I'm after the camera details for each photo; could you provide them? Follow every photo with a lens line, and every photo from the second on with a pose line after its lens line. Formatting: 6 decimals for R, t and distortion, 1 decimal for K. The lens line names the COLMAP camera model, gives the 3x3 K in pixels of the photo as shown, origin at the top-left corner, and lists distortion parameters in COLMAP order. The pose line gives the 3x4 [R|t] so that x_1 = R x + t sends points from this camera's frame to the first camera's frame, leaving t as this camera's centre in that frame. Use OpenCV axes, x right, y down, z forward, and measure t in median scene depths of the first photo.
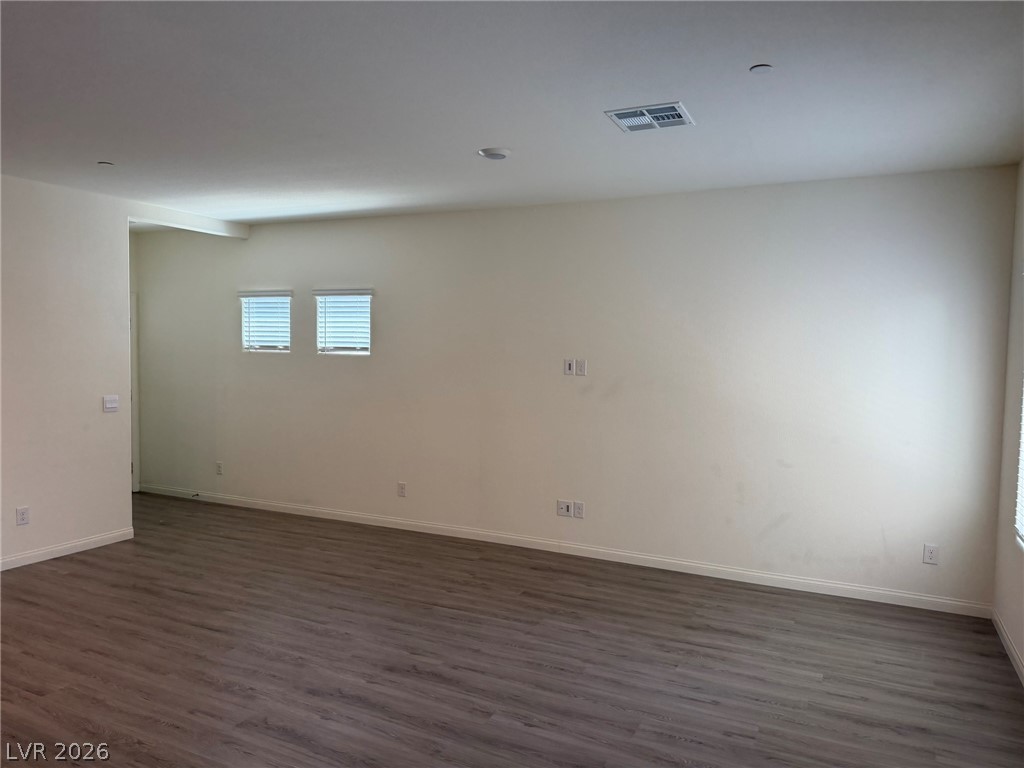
lens RADIAL K [[717.8, 0, 512.0], [0, 717.8, 384.0], [0, 0, 1]] dist [0.132476, -0.200893]
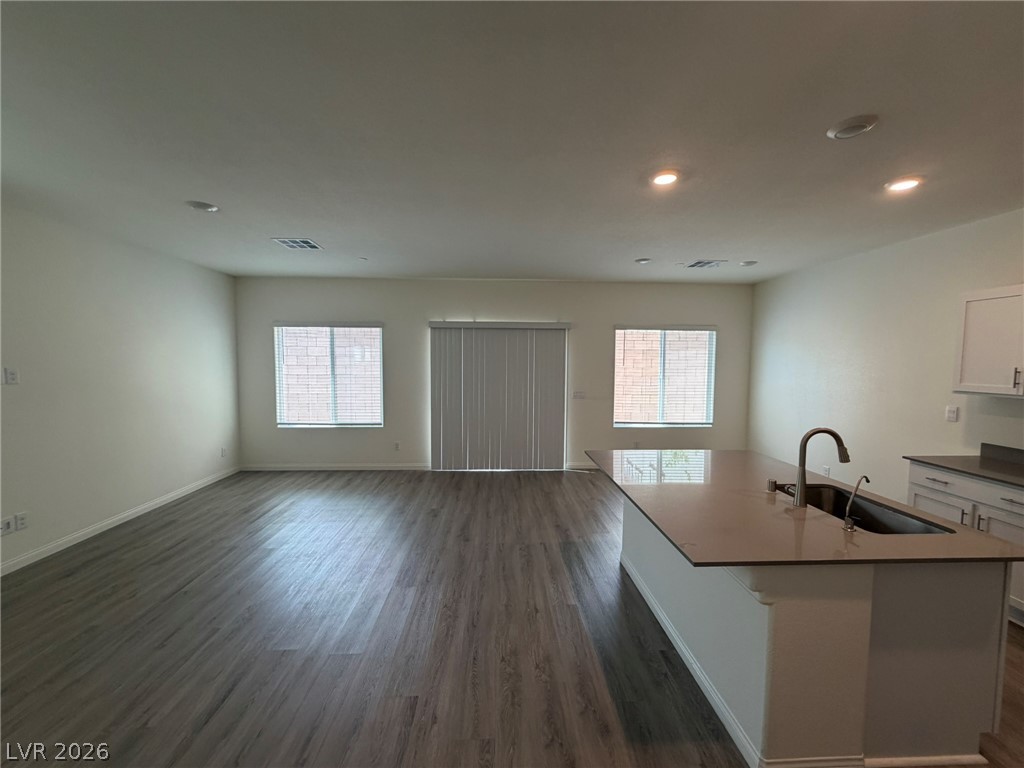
lens RADIAL K [[401.5, 0, 512.0], [0, 401.5, 384.0], [0, 0, 1]] dist [0.002361, 0.000330]
pose [[-0.478119, -0.069441, 0.875546, -0.826797], [0.037170, 0.994377, 0.099164, -0.047794], [-0.877508, 0.079956, -0.472849, 0.787932]]
